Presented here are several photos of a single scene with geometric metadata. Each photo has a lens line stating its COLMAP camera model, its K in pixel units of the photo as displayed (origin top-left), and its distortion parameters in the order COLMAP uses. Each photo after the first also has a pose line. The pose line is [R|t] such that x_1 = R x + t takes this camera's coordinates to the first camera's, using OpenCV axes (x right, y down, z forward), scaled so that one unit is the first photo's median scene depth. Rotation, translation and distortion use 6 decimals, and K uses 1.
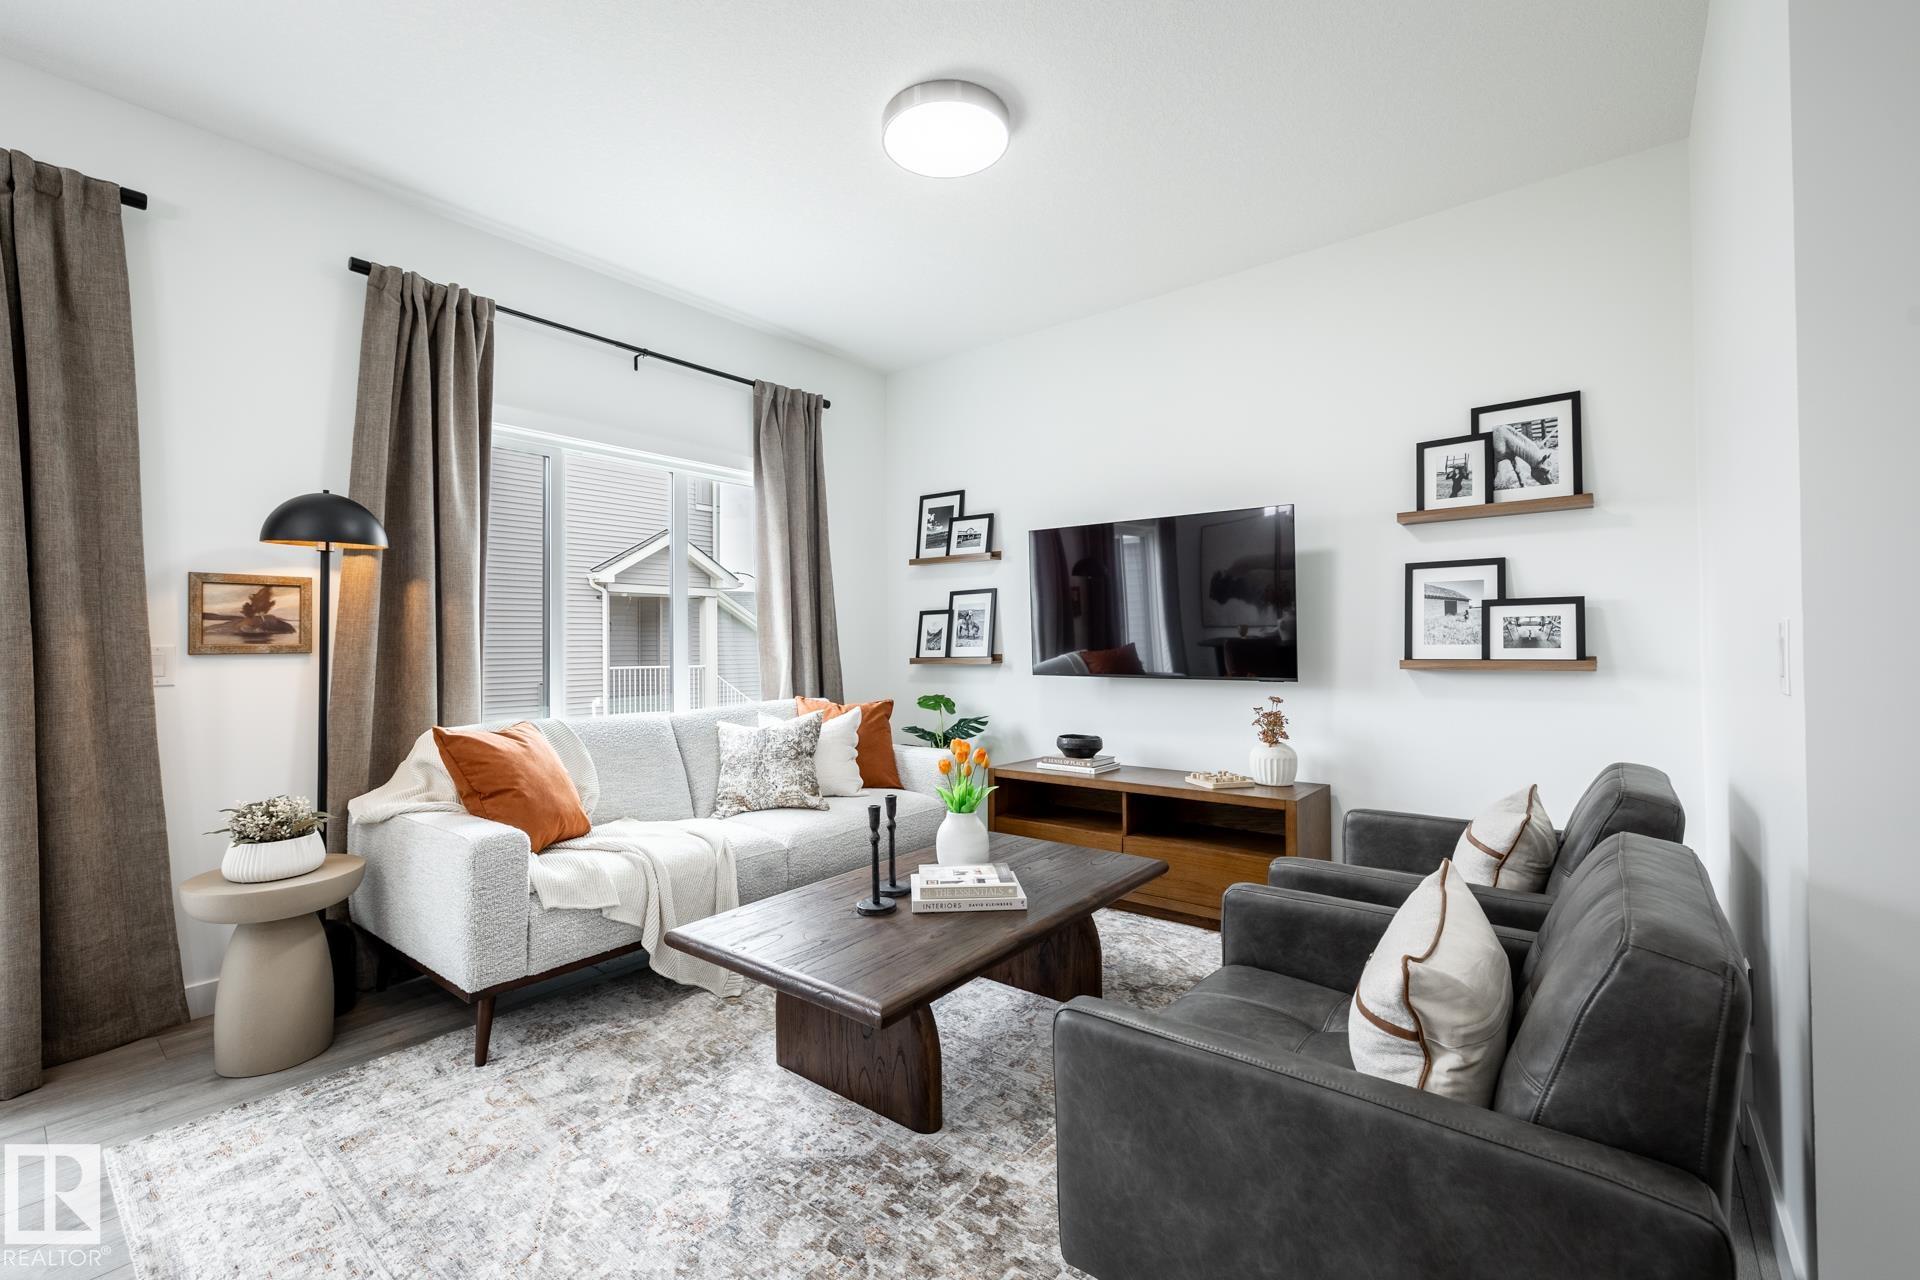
lens RADIAL K [[817.8, 0, 952.8], [0, 817.8, 627.8], [0, 0, 1]] dist [-0.000249, -0.000476]
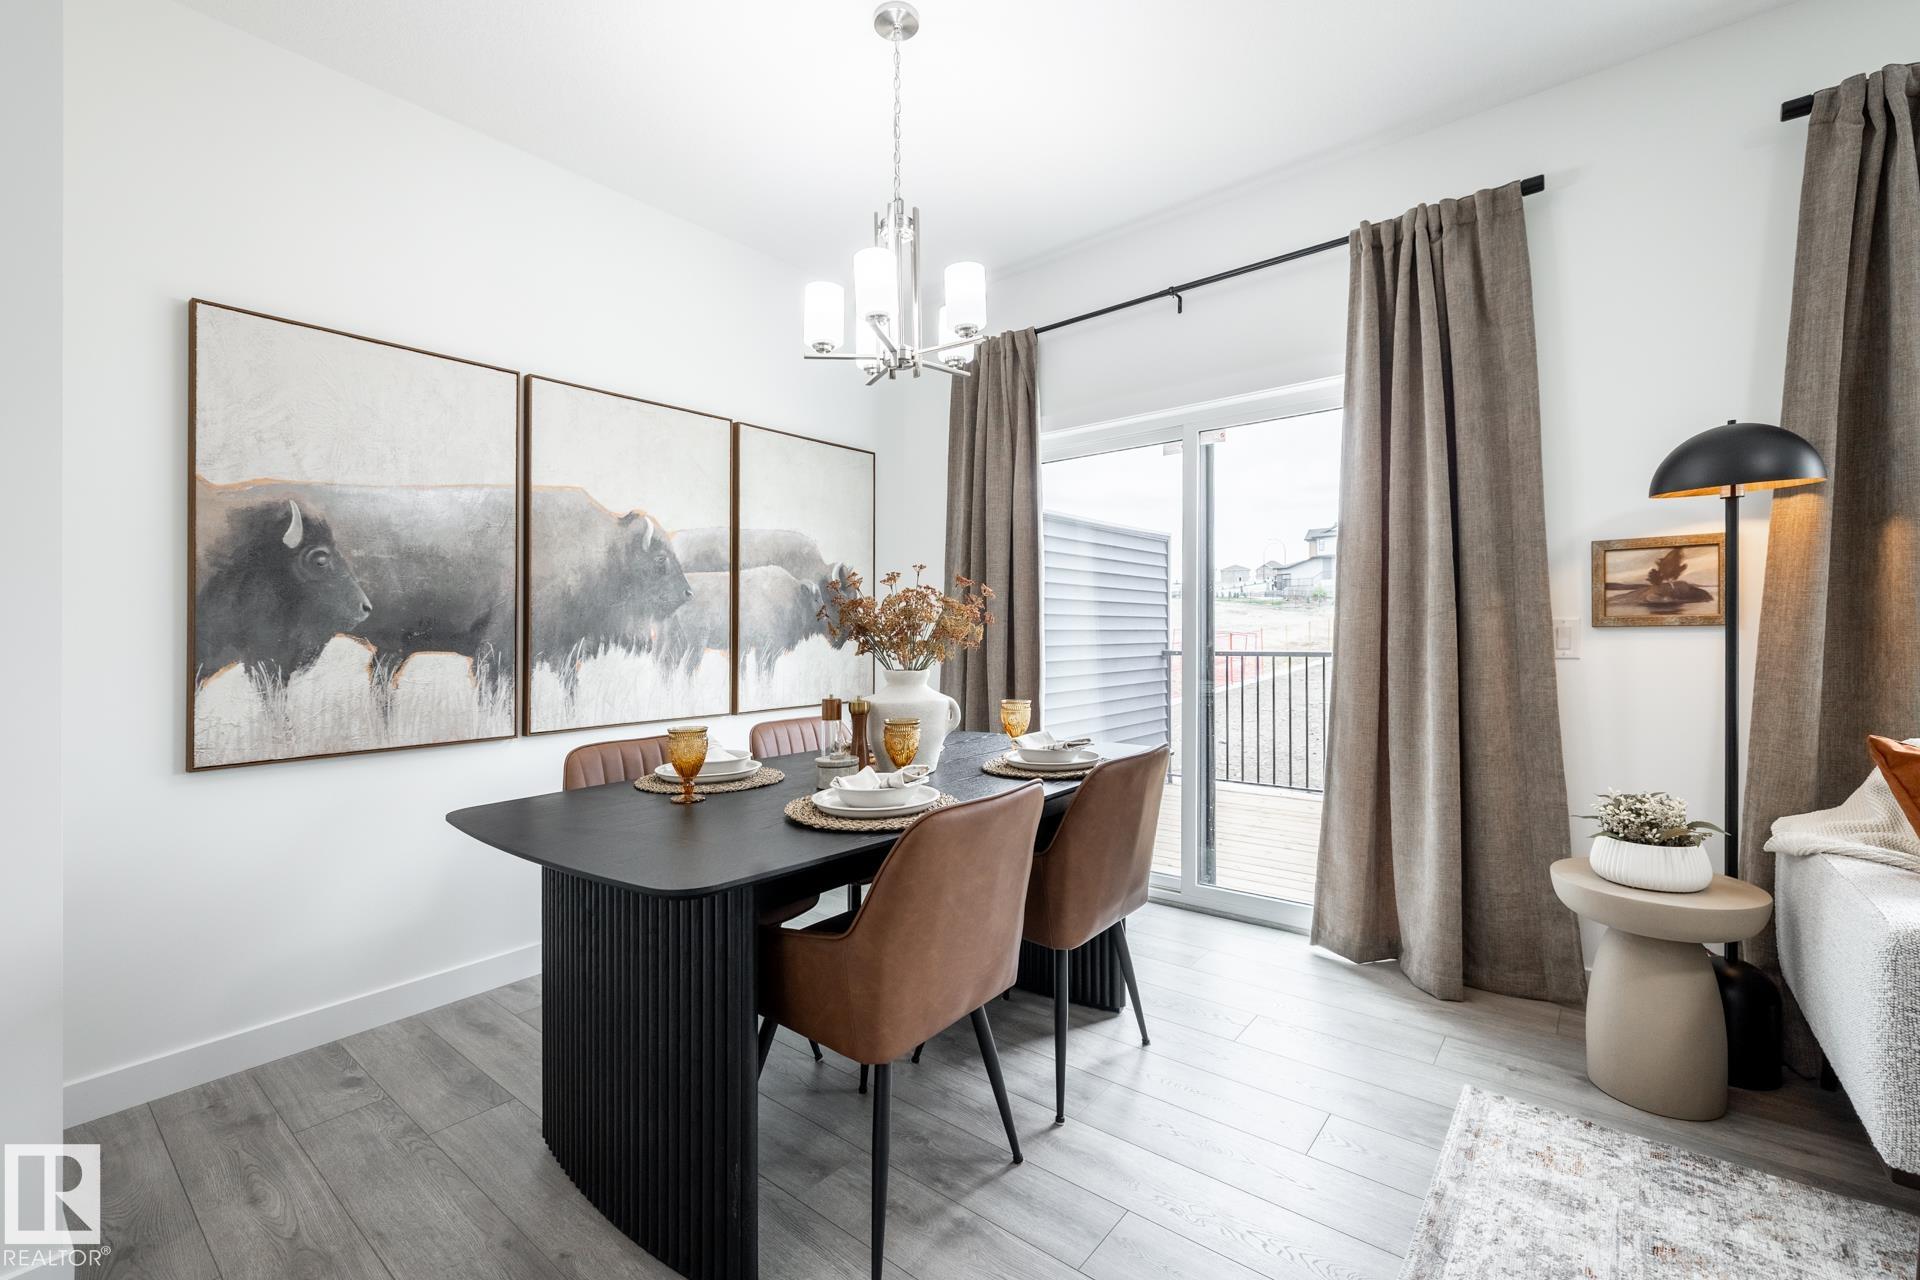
lens RADIAL K [[817.8, 0, 952.8], [0, 817.8, 627.8], [0, 0, 1]] dist [-0.000249, -0.000476]
pose [[-0.014419, 0.001735, -0.999895, 0.042110], [0.034441, 0.999406, 0.001237, 0.006757], [0.999303, -0.034419, -0.014471, 0.273845]]
